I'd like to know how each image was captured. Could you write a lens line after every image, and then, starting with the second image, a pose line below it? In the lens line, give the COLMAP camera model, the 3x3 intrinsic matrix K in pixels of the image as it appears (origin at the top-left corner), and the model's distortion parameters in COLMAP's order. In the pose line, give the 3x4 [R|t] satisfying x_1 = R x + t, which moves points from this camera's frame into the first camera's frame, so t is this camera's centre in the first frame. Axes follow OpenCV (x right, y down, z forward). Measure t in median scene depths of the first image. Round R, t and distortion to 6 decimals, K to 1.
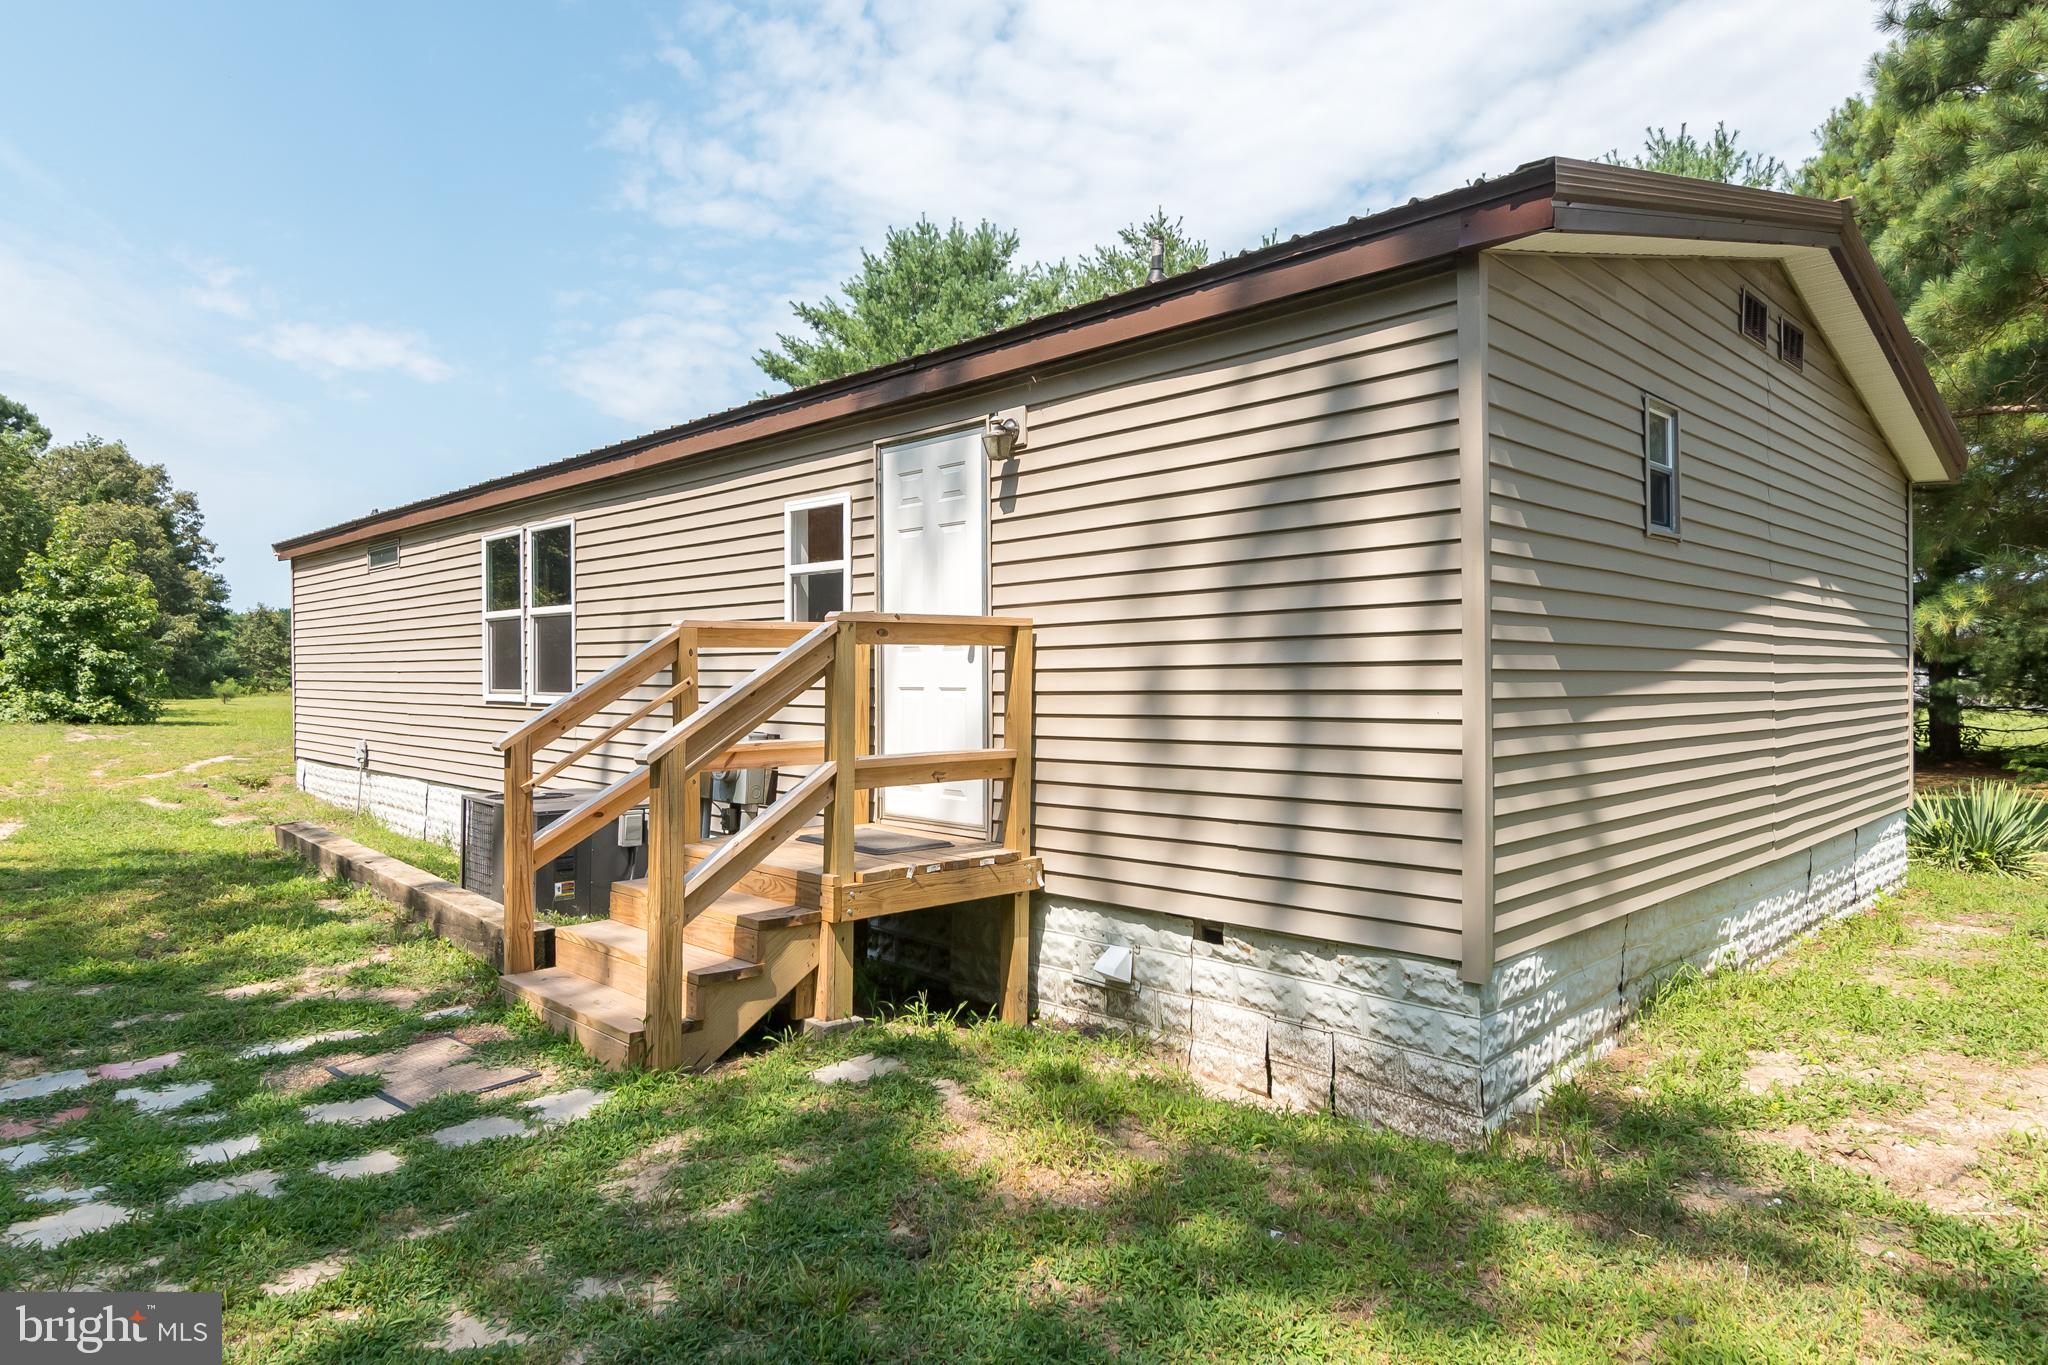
lens RADIAL K [[1177.7, 0, 1024.0], [0, 1177.7, 682.5], [0, 0, 1]] dist [0.020907, 0.000077]
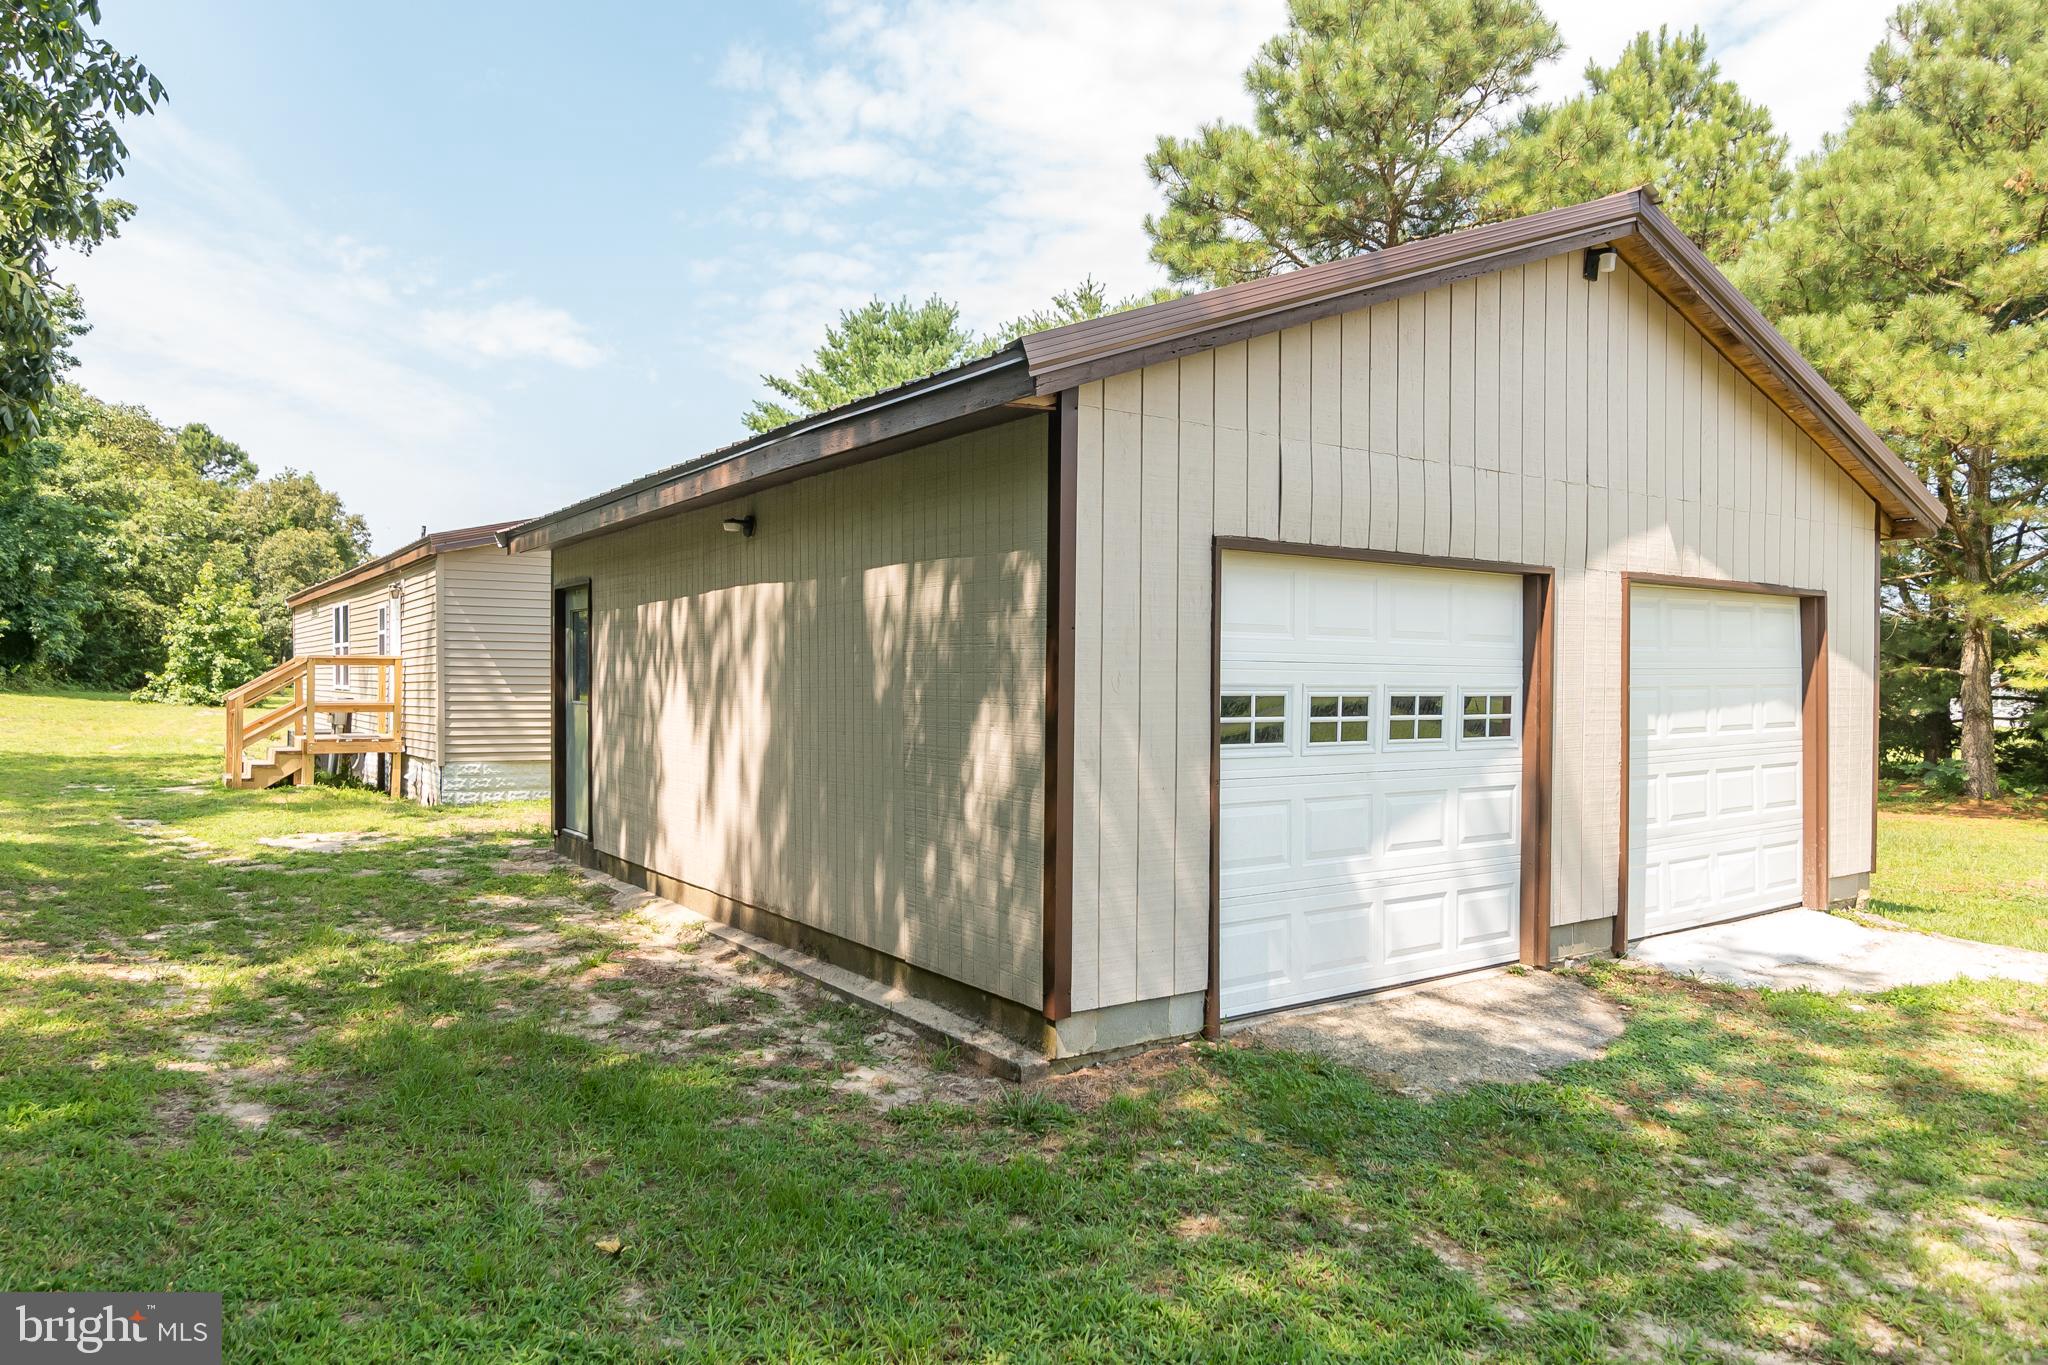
lens RADIAL K [[1260.2, 0, 1024.0], [0, 1260.2, 682.5], [0, 0, 1]] dist [0.038196, 0.000913]
pose [[0.987119, 0.006992, -0.159837, 0.490302], [-0.007470, 0.999969, -0.002390, 0.000188], [0.159816, 0.003553, 0.987140, -0.446385]]
